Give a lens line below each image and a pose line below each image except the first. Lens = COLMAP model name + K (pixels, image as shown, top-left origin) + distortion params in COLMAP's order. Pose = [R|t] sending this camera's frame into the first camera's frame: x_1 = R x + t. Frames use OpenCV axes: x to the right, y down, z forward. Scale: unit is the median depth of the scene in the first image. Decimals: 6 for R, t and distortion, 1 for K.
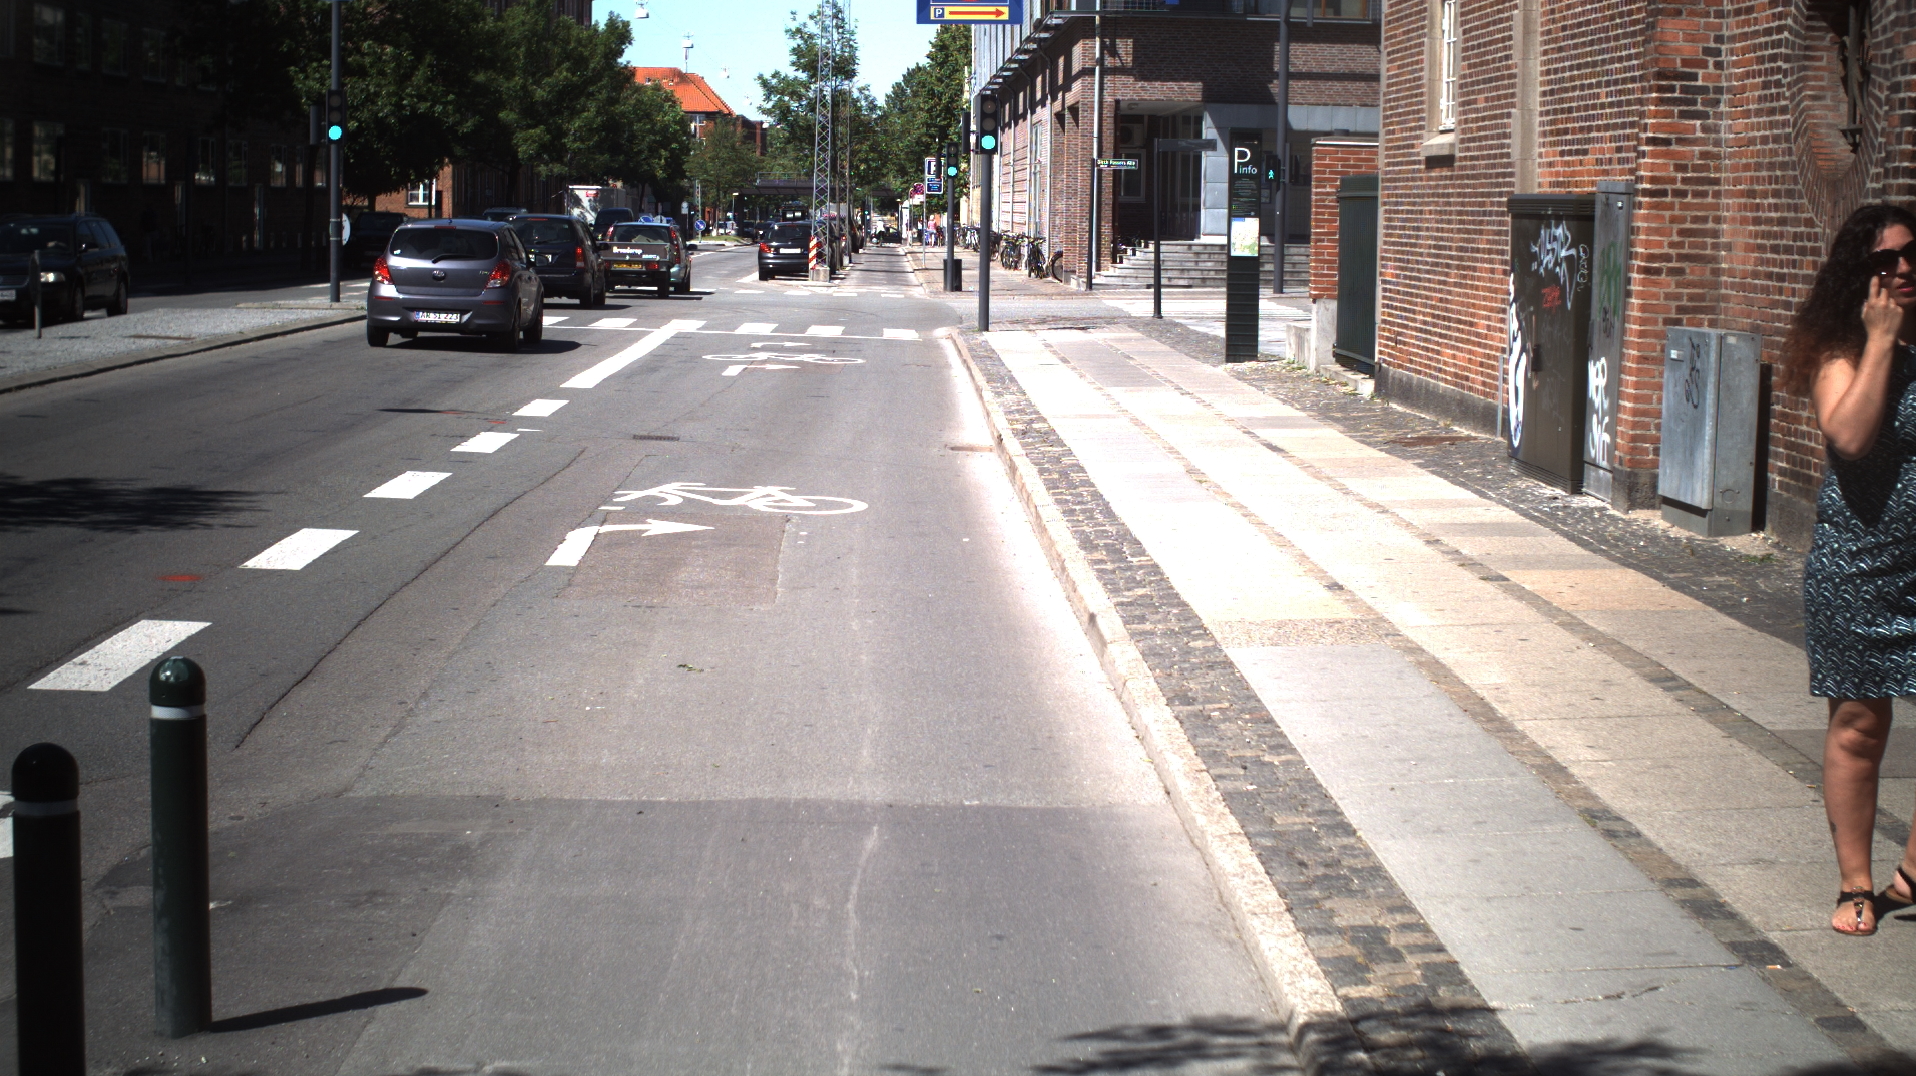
lens RADIAL K [[3452.6, 0, 958.0], [0, 3452.6, 538.0], [0, 0, 1]] dist [-0.274326, 0.253487]
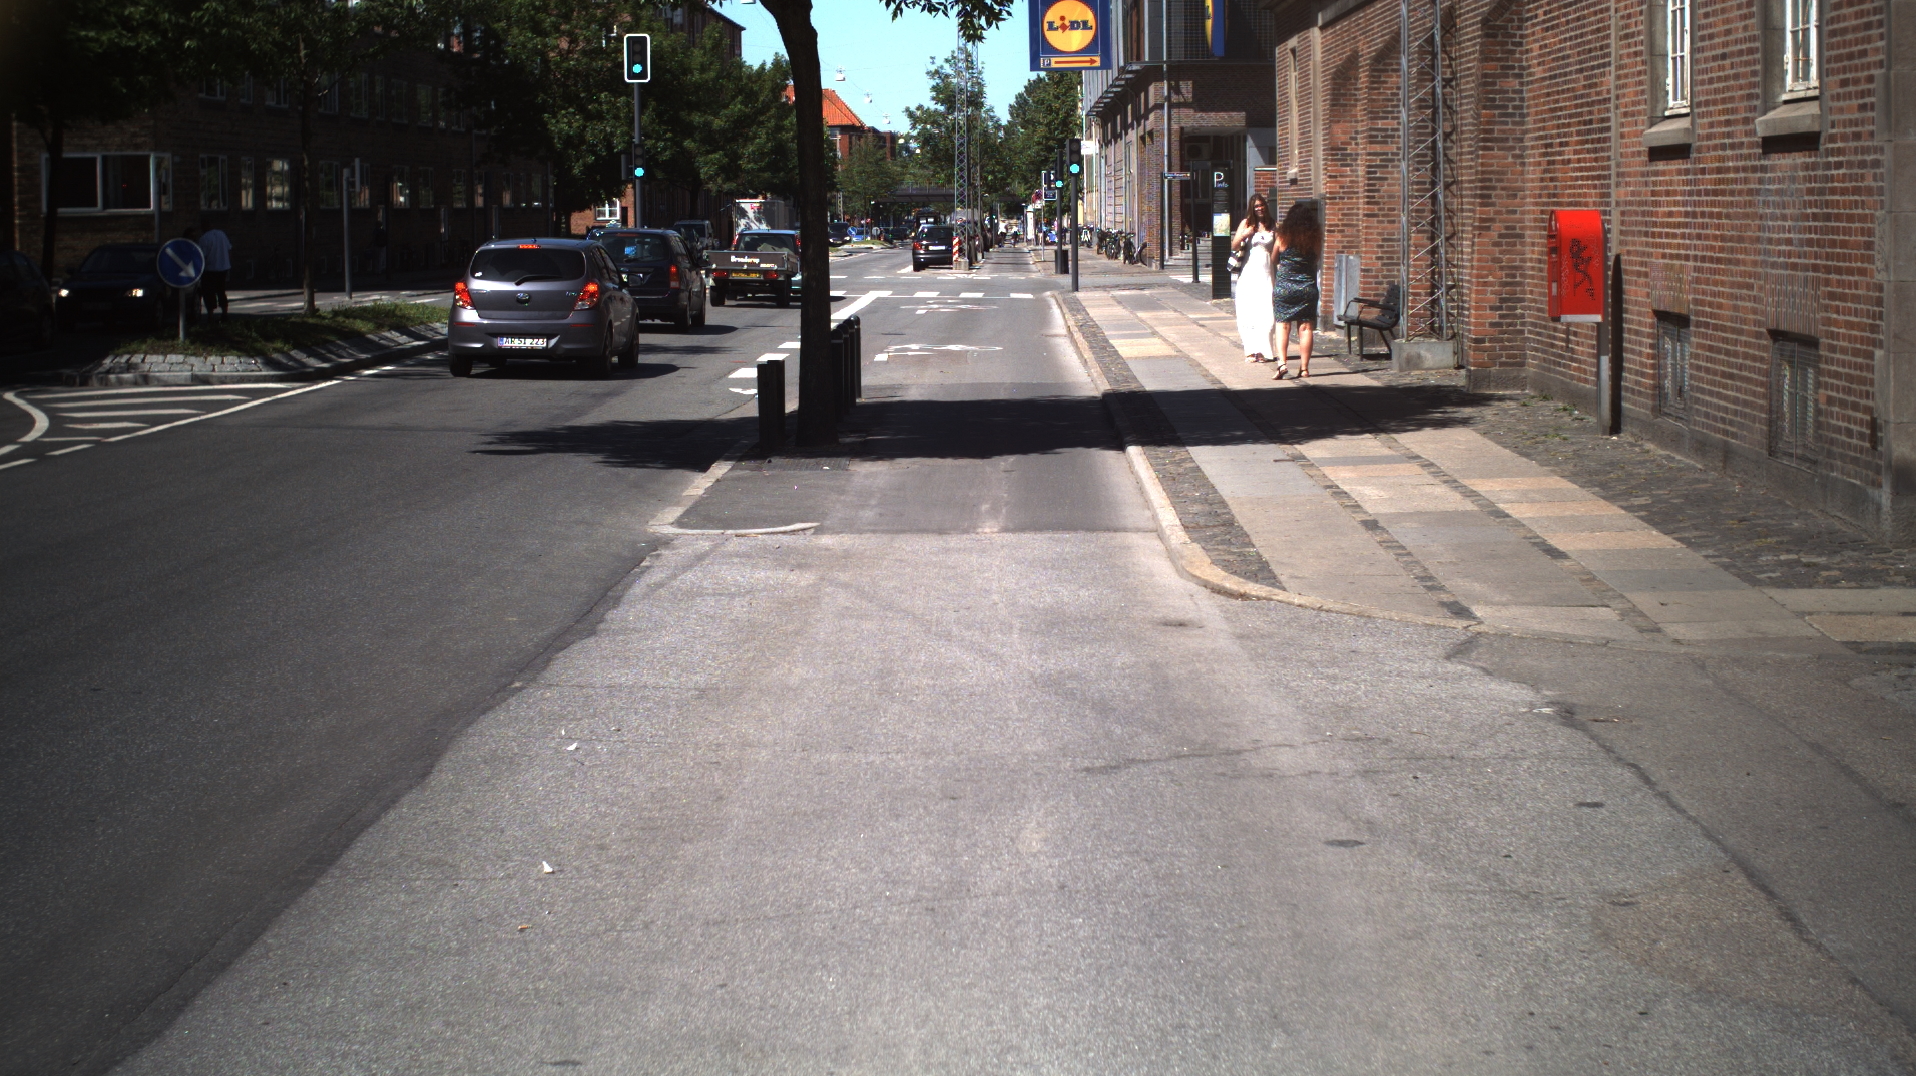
lens RADIAL K [[3452.6, 0, 958.0], [0, 3452.6, 538.0], [0, 0, 1]] dist [-0.274326, 0.253487]
pose [[0.998948, -0.024070, -0.039021, 0.008210], [0.024029, 0.999710, -0.001513, 0.033280], [0.039047, 0.000574, 0.999237, -0.350615]]
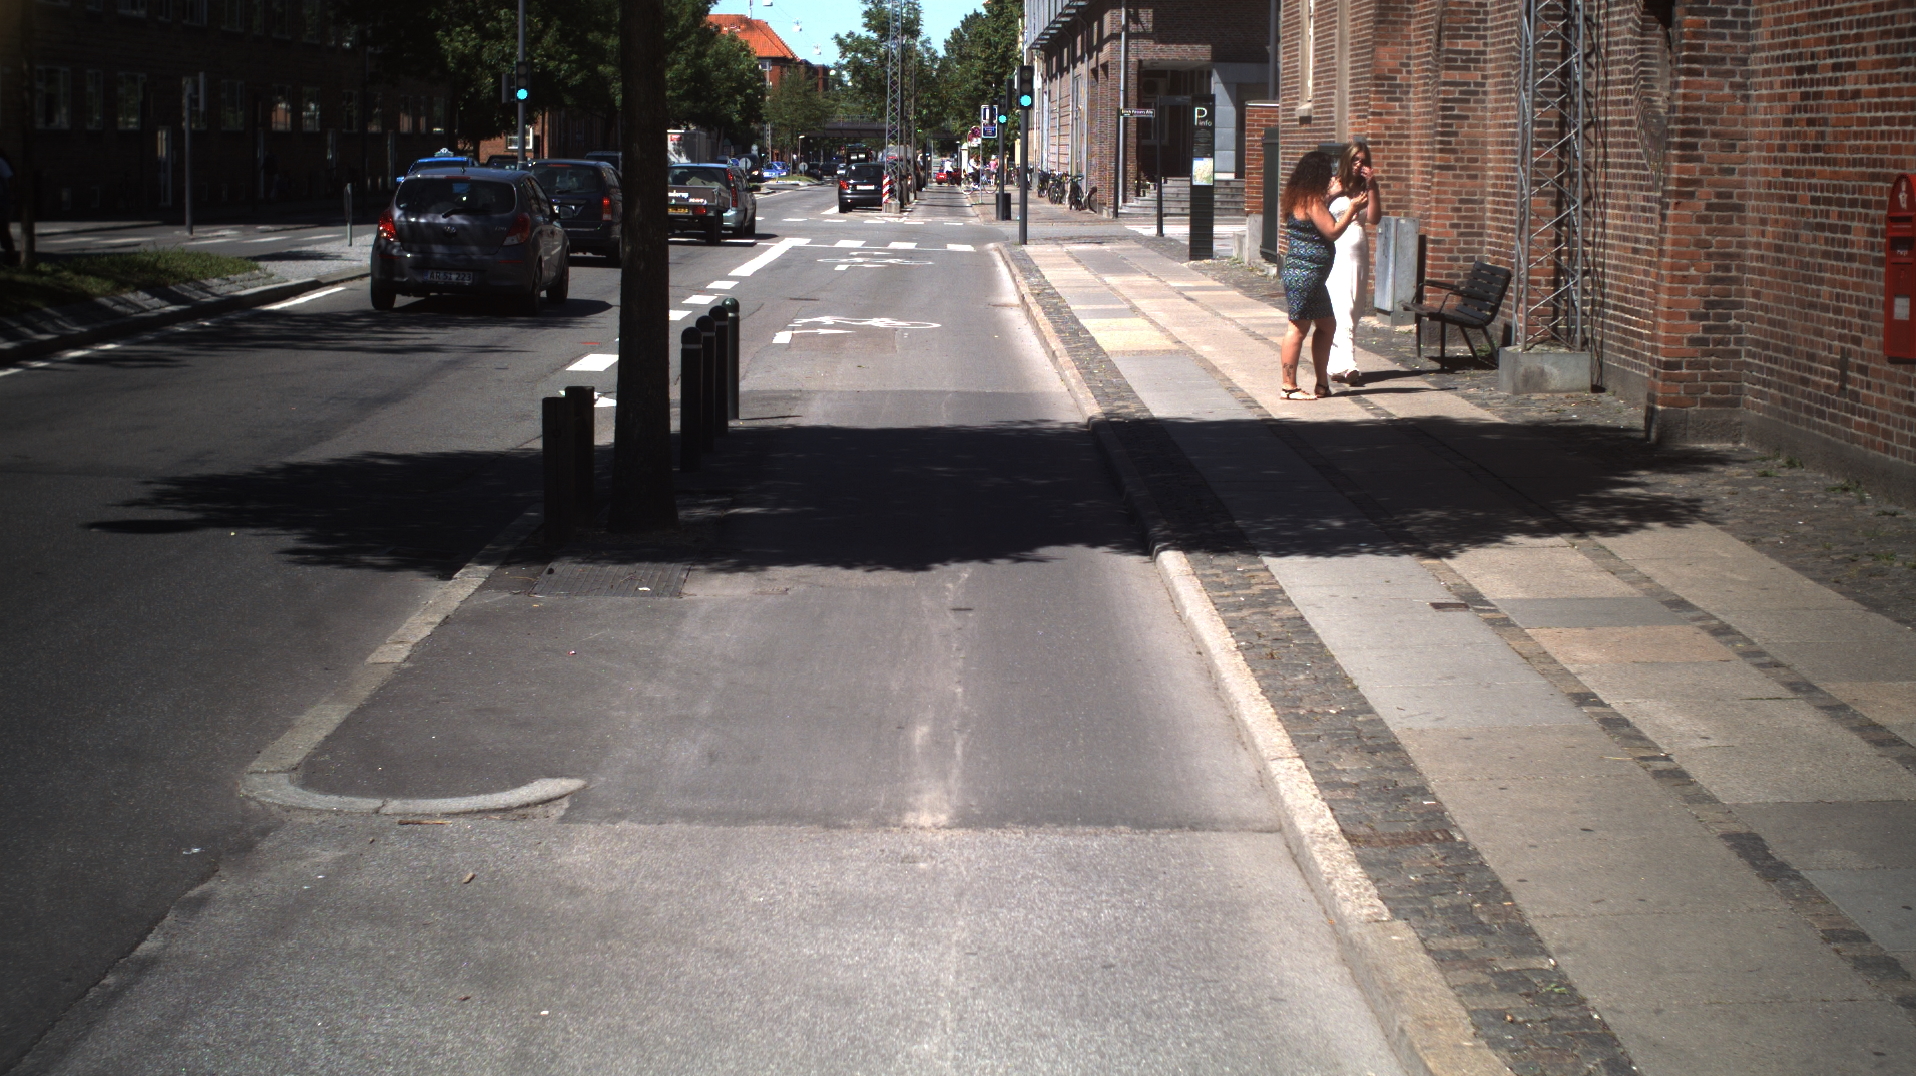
lens RADIAL K [[3452.6, 0, 958.0], [0, 3452.6, 538.0], [0, 0, 1]] dist [-0.274326, 0.253487]
pose [[0.999844, -0.002642, -0.017479, 0.003491], [0.002939, 0.999851, 0.016982, 0.019644], [0.017432, -0.017031, 0.999703, -0.210506]]
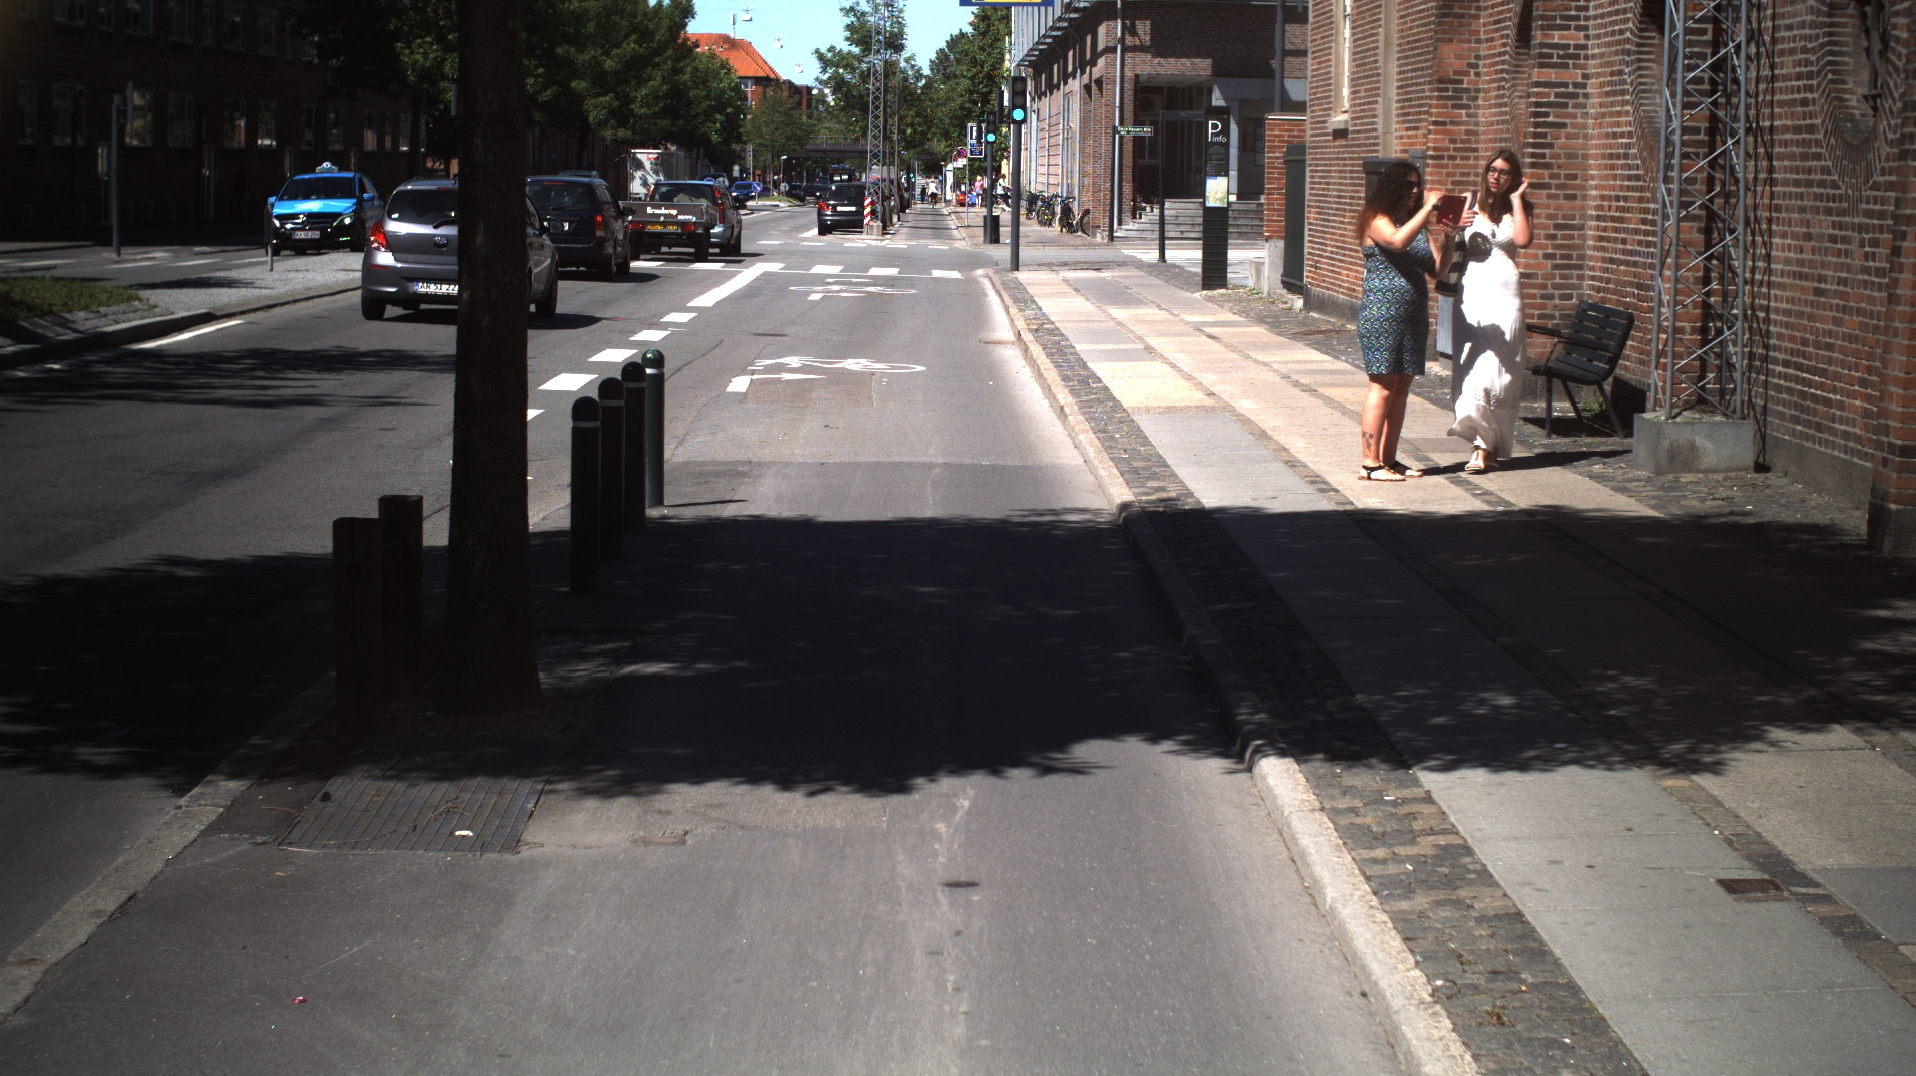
lens RADIAL K [[3452.6, 0, 958.0], [0, 3452.6, 538.0], [0, 0, 1]] dist [-0.274326, 0.253487]
pose [[0.999921, 0.000408, -0.012560, 0.001796], [-0.000274, 0.999943, 0.010665, 0.013849], [0.012564, -0.010661, 0.999864, -0.140354]]
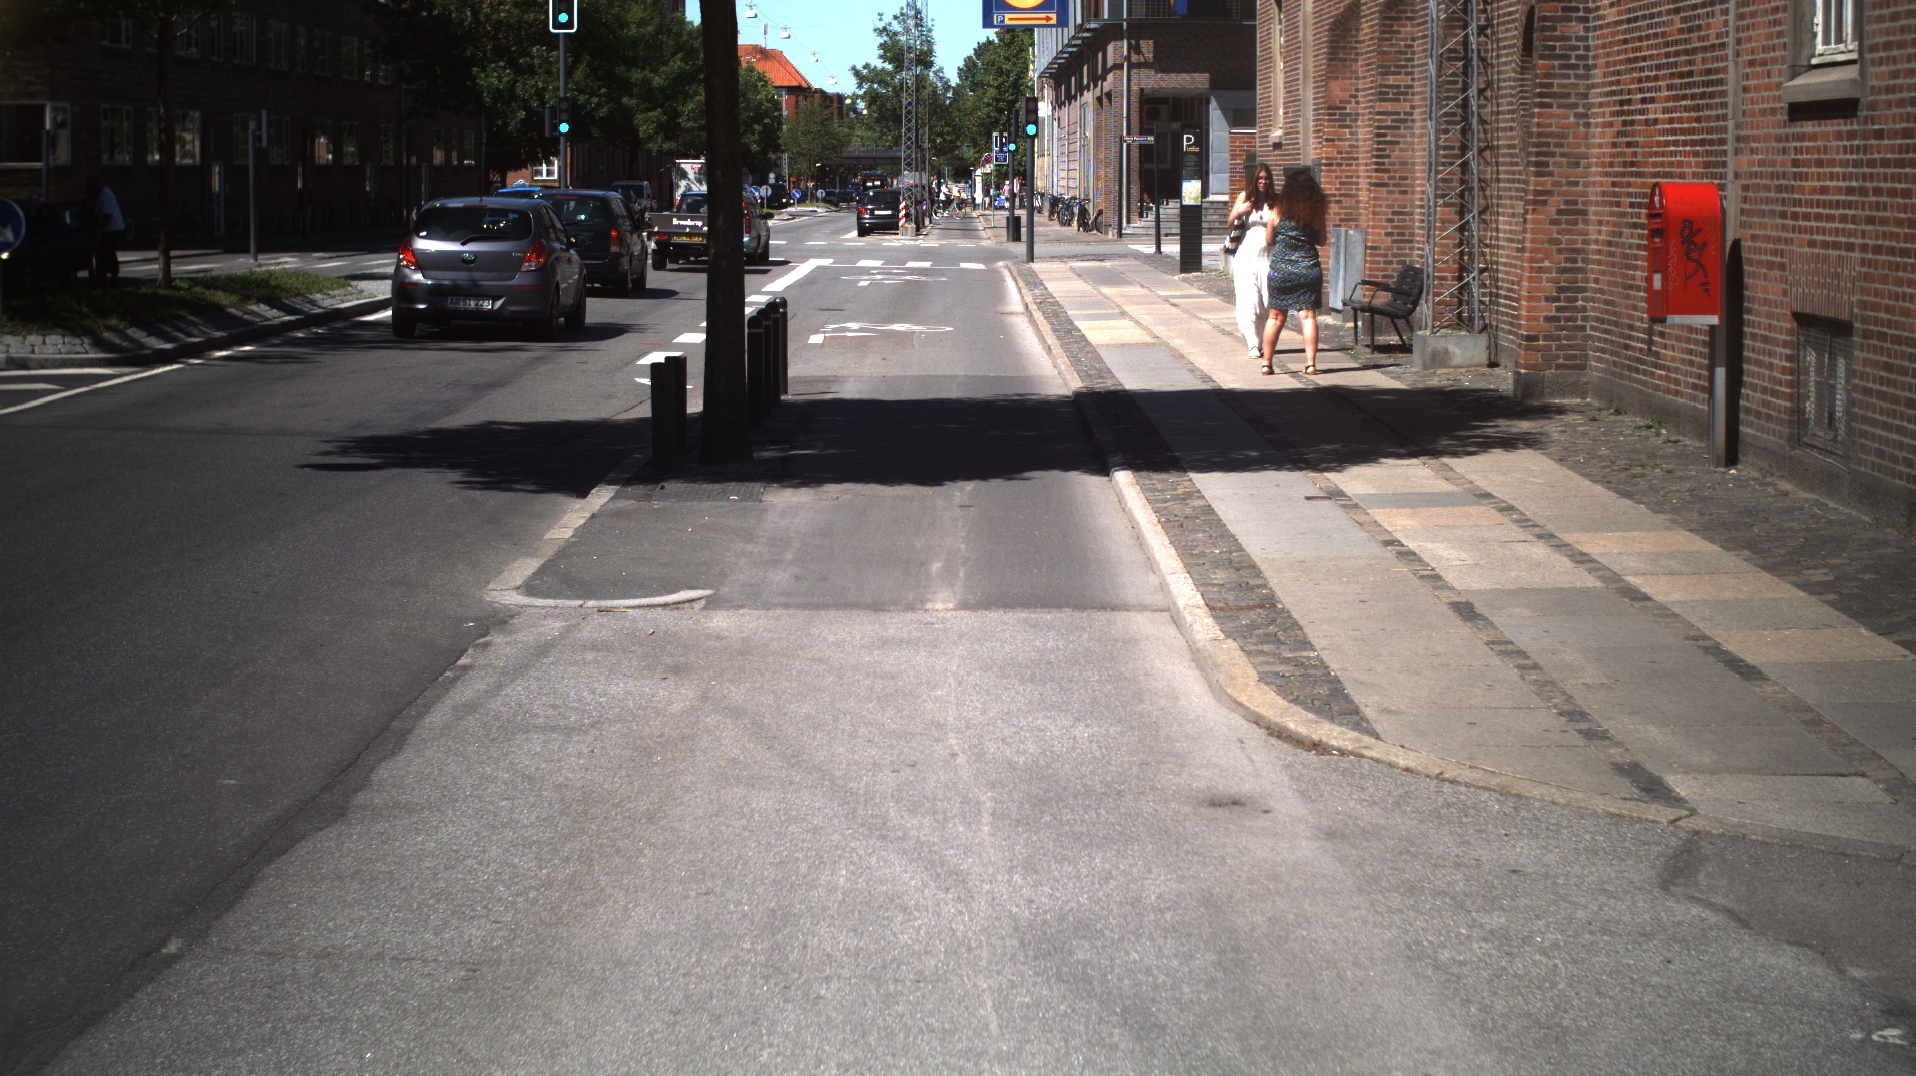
lens RADIAL K [[3452.6, 0, 958.0], [0, 3452.6, 538.0], [0, 0, 1]] dist [-0.274326, 0.253487]
pose [[0.999652, -0.013192, -0.022843, 0.005669], [0.013409, 0.999866, 0.009359, 0.026557], [0.022716, -0.009663, 0.999695, -0.280673]]
